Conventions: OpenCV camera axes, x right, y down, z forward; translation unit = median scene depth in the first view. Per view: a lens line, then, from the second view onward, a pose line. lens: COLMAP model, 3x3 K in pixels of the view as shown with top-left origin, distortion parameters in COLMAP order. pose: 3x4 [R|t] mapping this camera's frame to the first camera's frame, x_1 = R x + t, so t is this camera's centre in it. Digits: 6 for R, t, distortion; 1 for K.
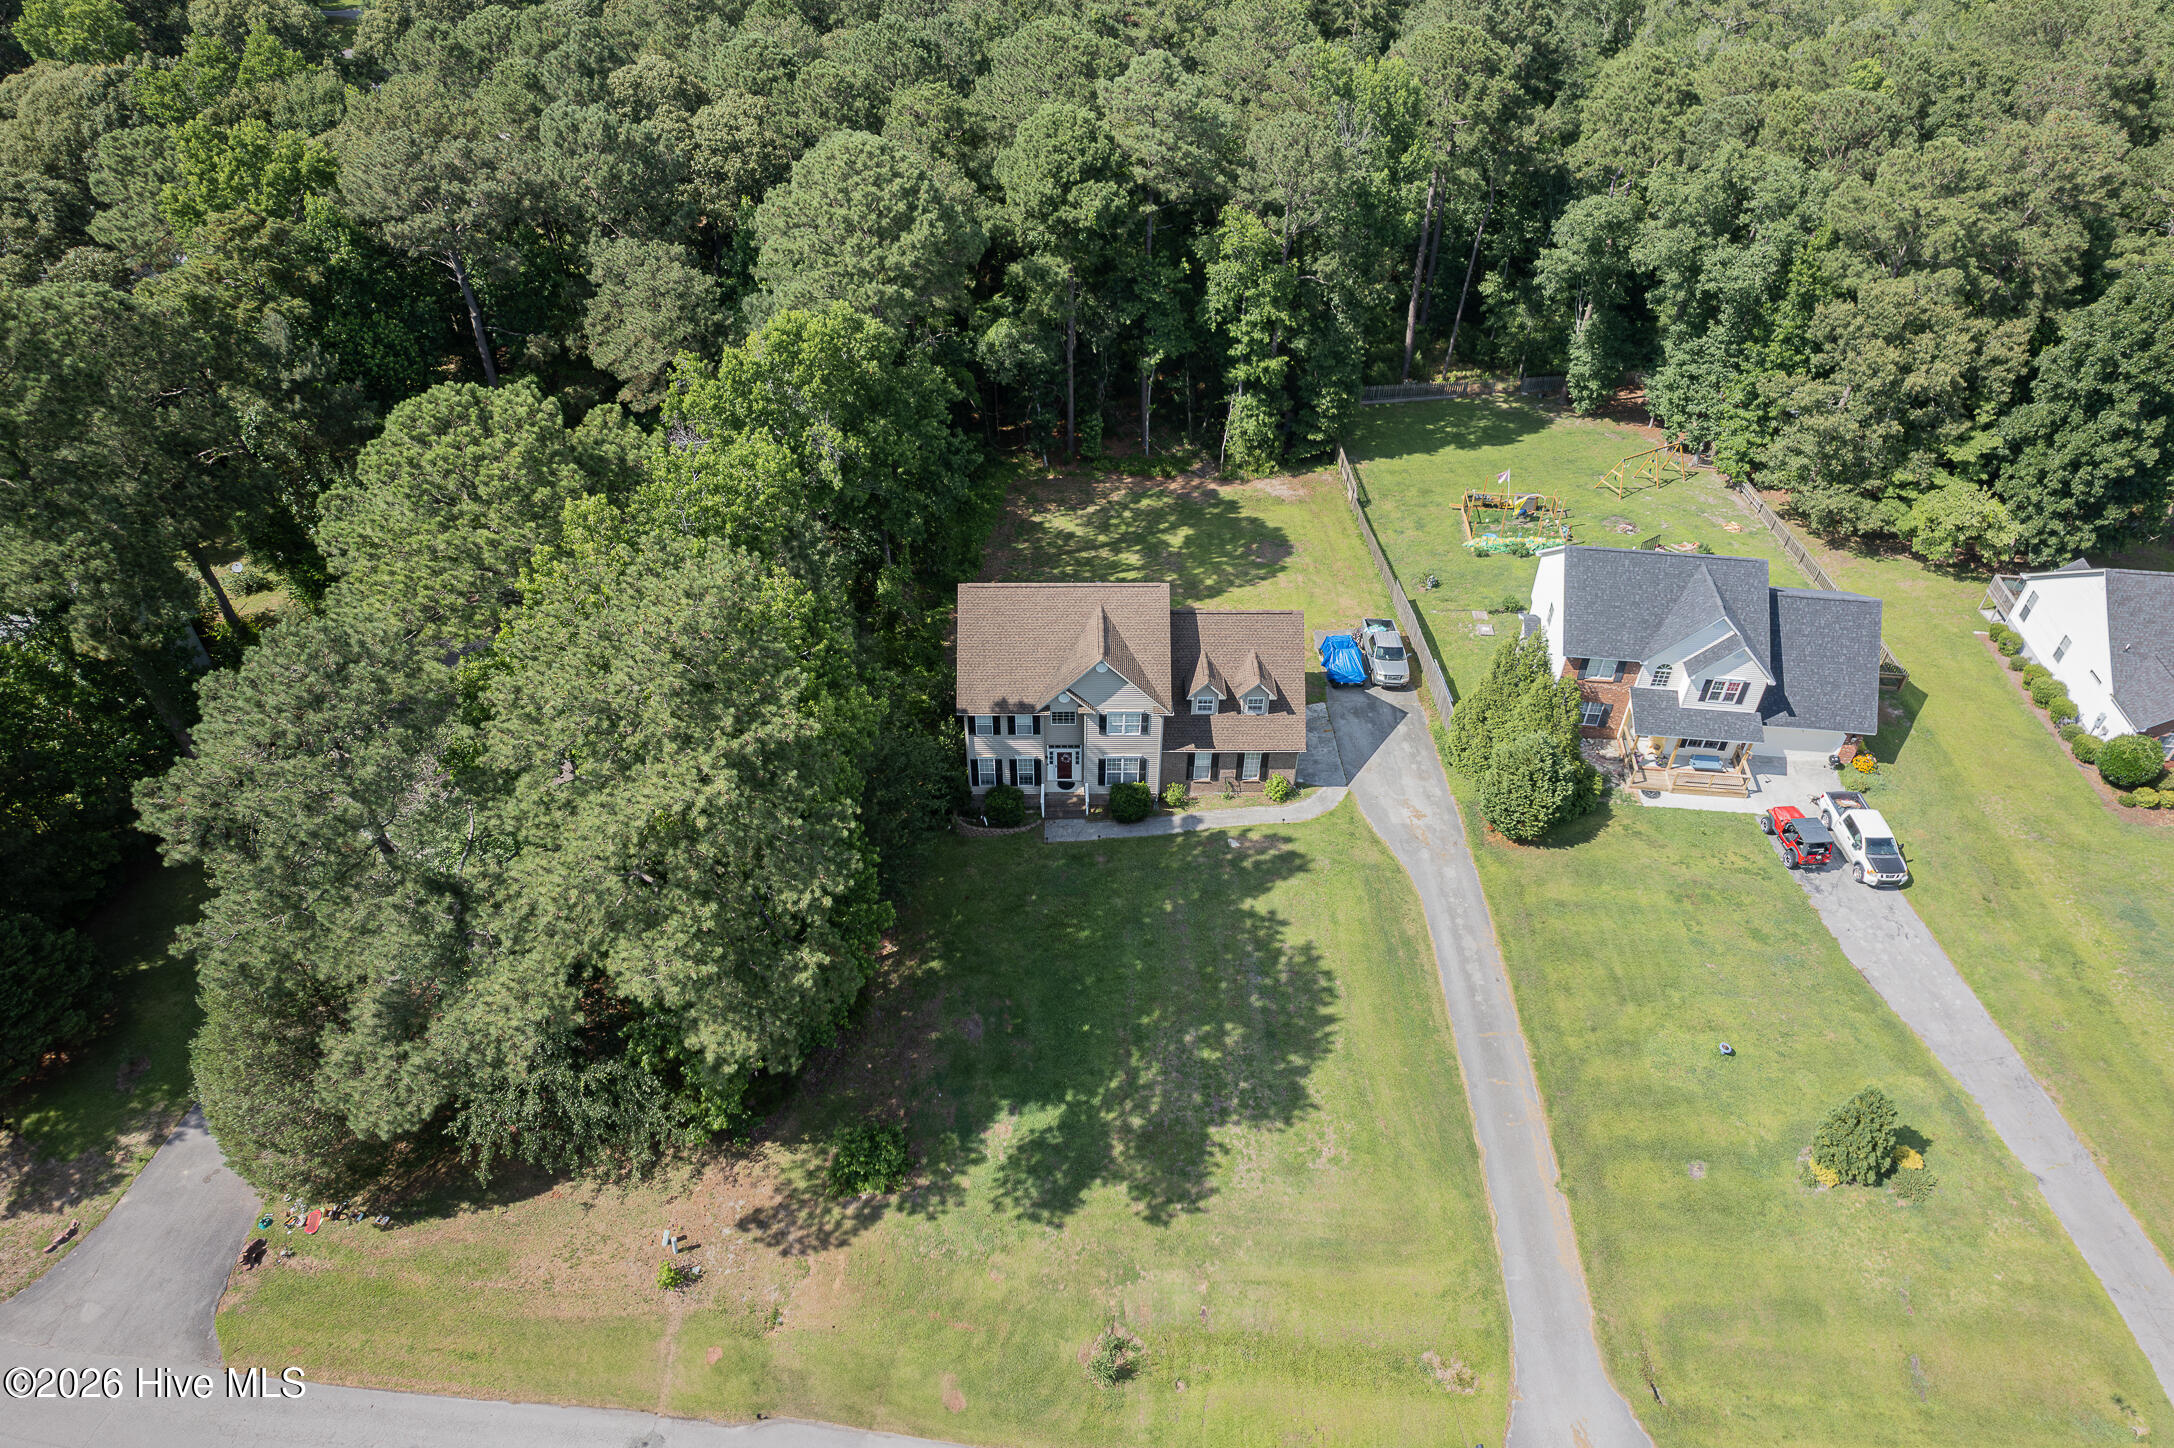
lens RADIAL K [[1388.1, 0, 1078.9], [0, 1388.1, 735.3], [0, 0, 1]] dist [-0.081212, 0.085129]
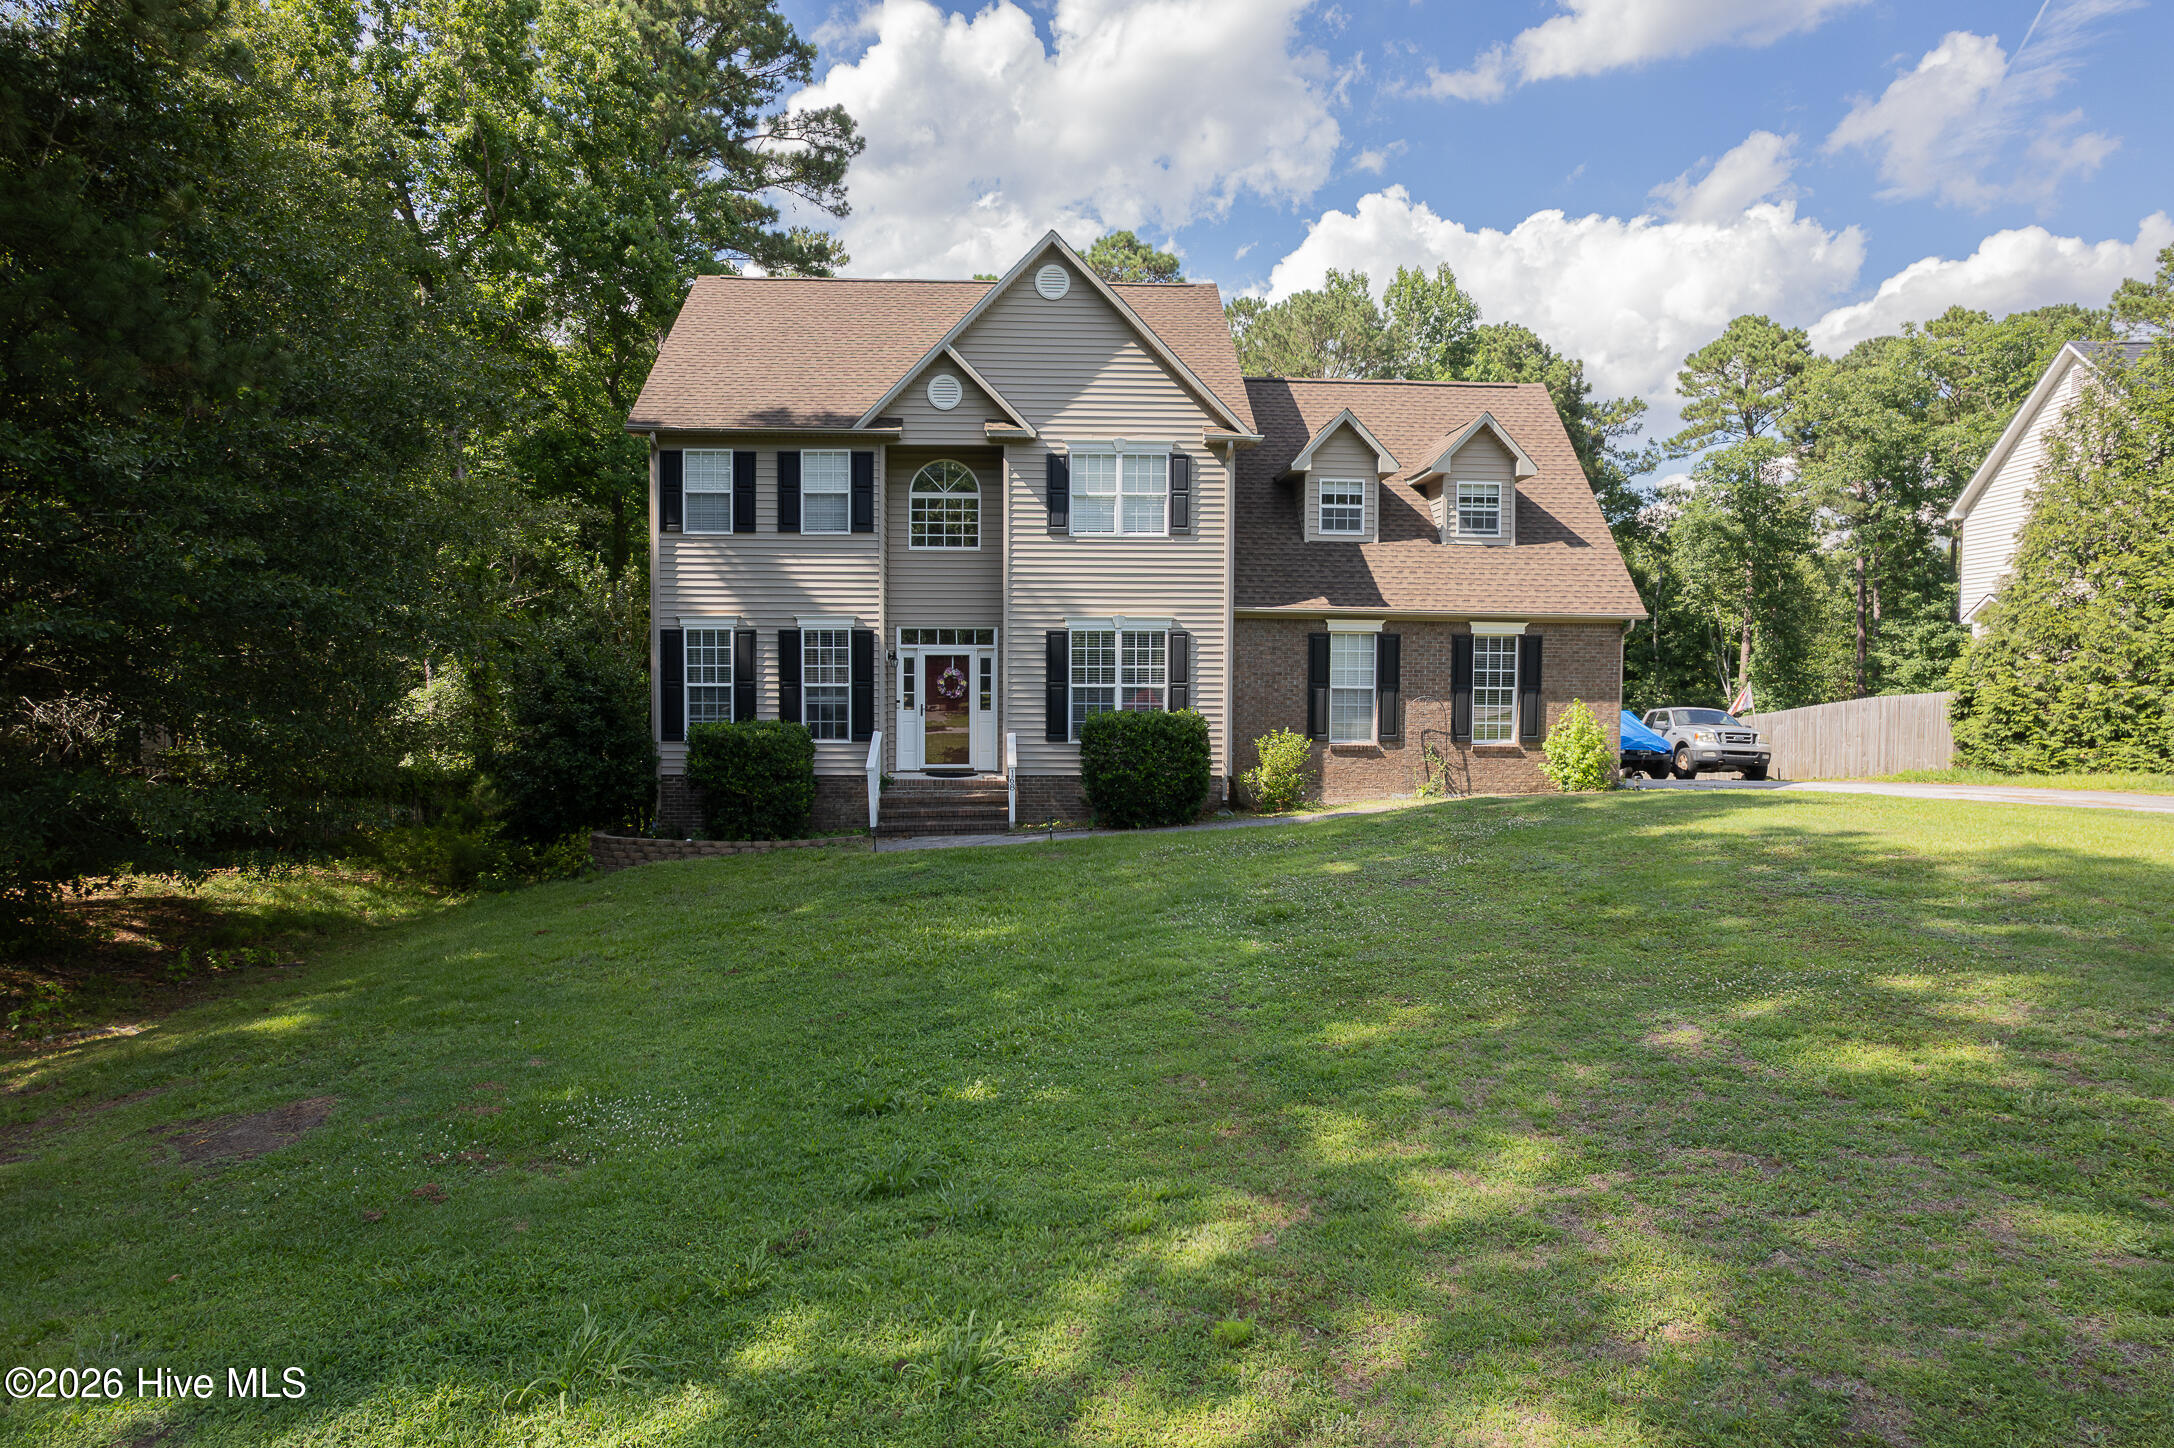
lens RADIAL K [[1389.6, 0, 1092.6], [0, 1389.6, 734.3], [0, 0, 1]] dist [-0.076684, 0.084695]
pose [[0.998899, 0.002993, 0.046815, 0.009471], [0.026884, 0.781295, -0.623582, 0.240811], [-0.038442, 0.624154, 0.780355, 0.741050]]
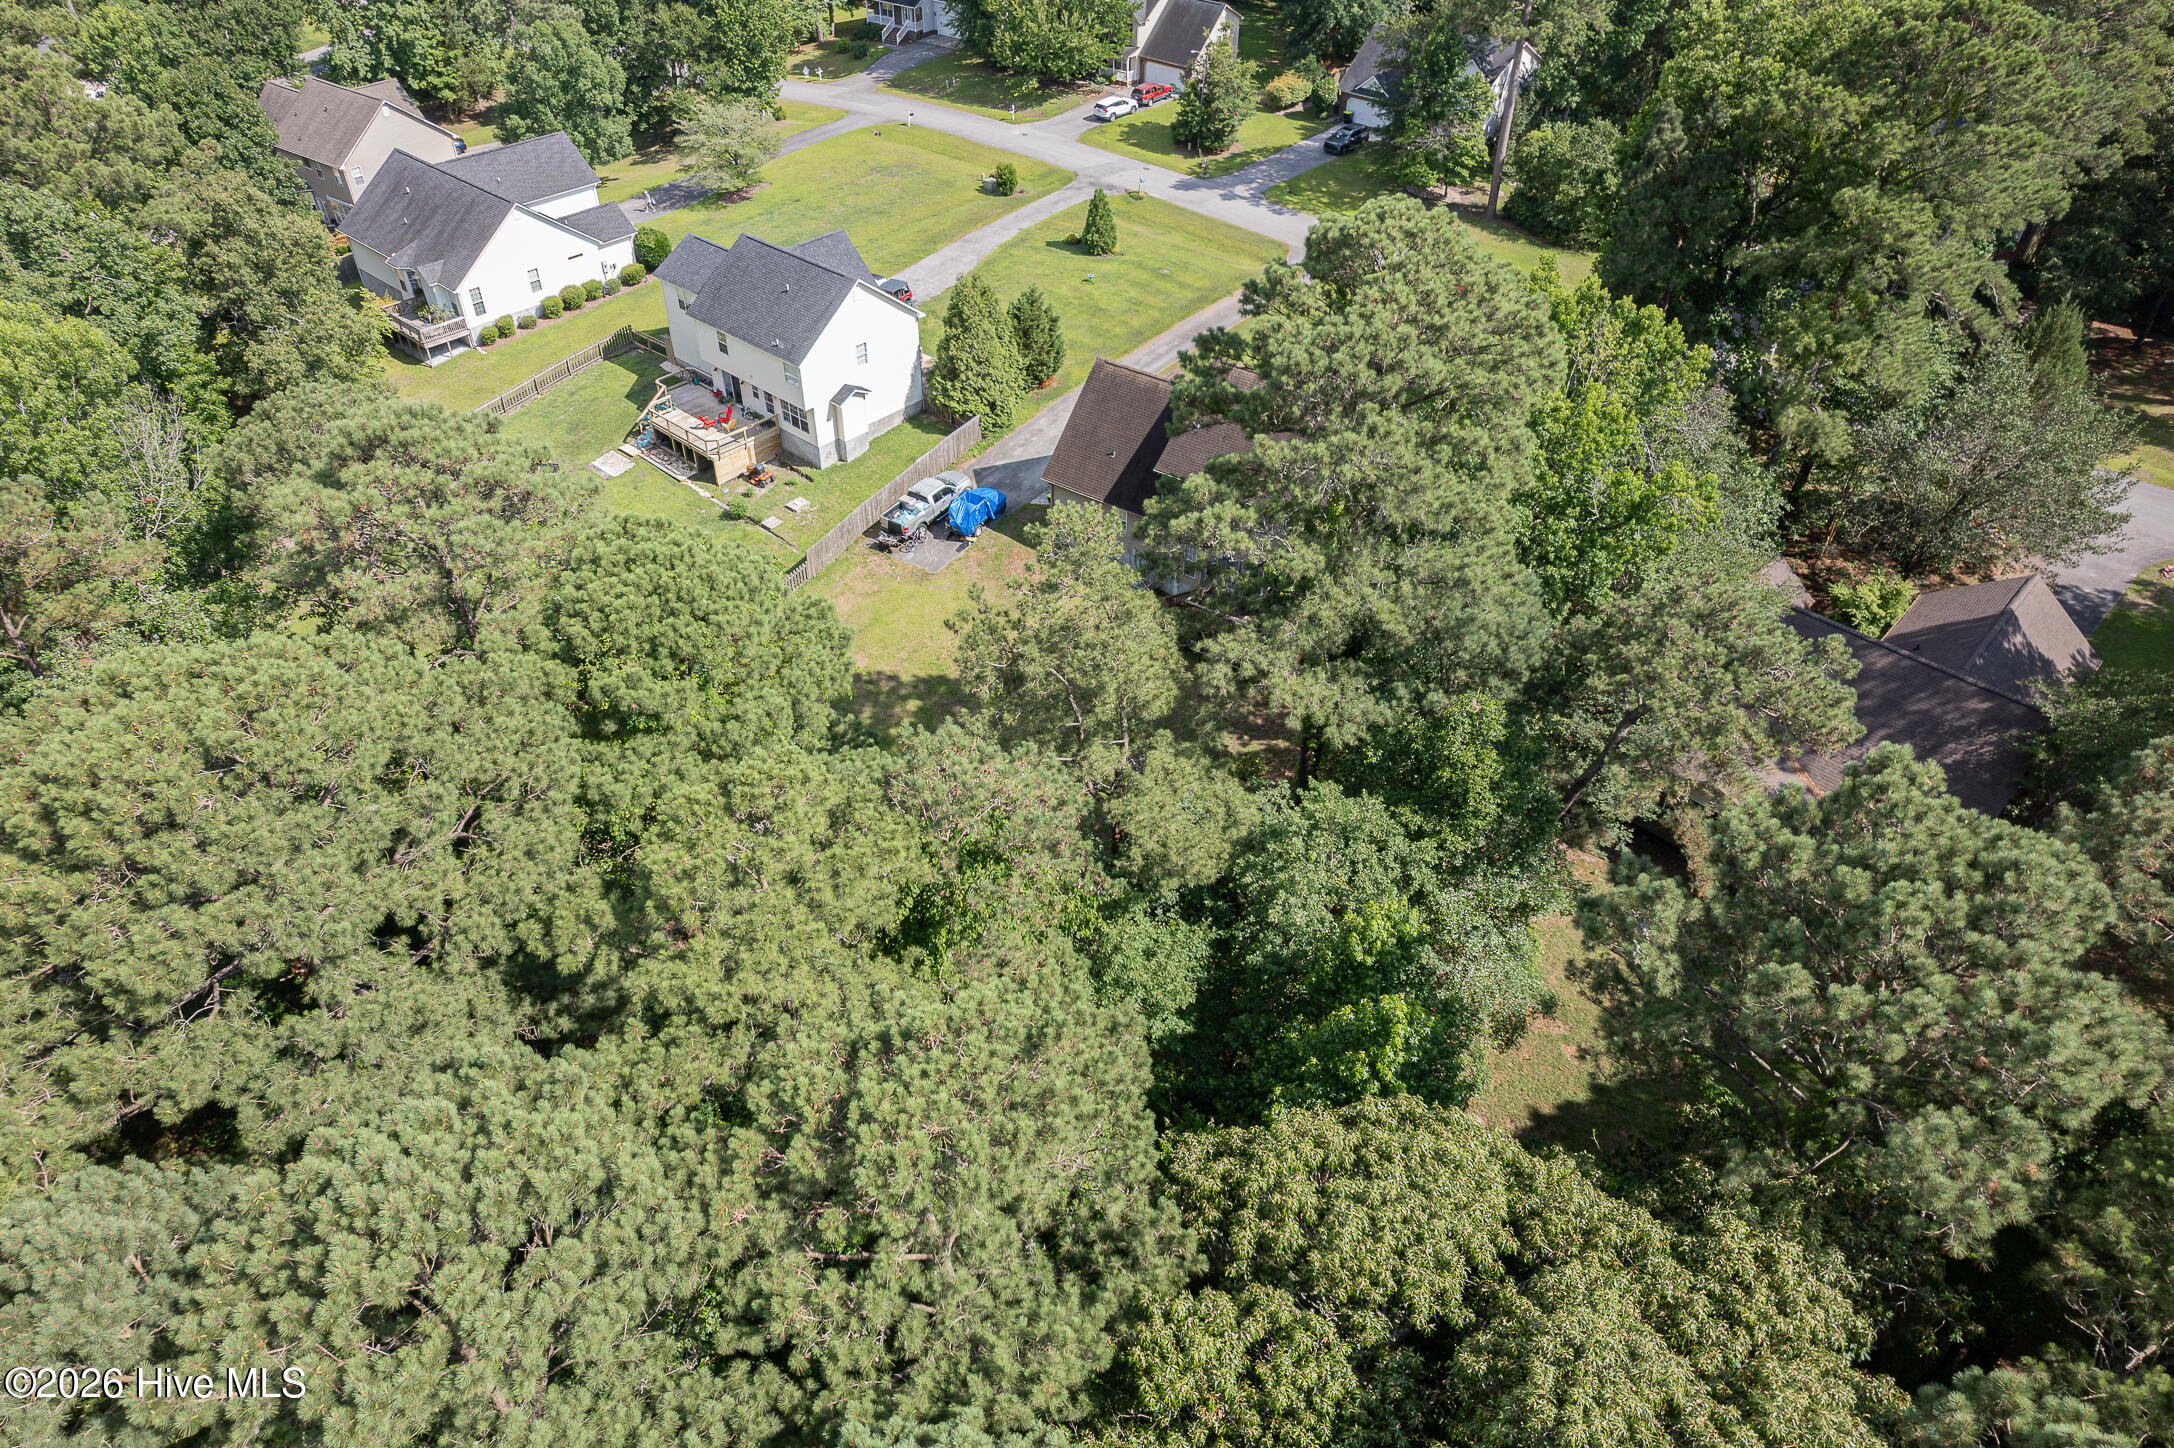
lens RADIAL K [[1401.2, 0, 1089.3], [0, 1401.2, 726.6], [0, 0, 1]] dist [-0.080177, 0.095790]
pose [[-0.806425, -0.400582, 0.434987, -0.405998], [0.374114, 0.224059, 0.899909, -0.977268], [-0.457950, 0.888443, -0.030824, 1.267499]]
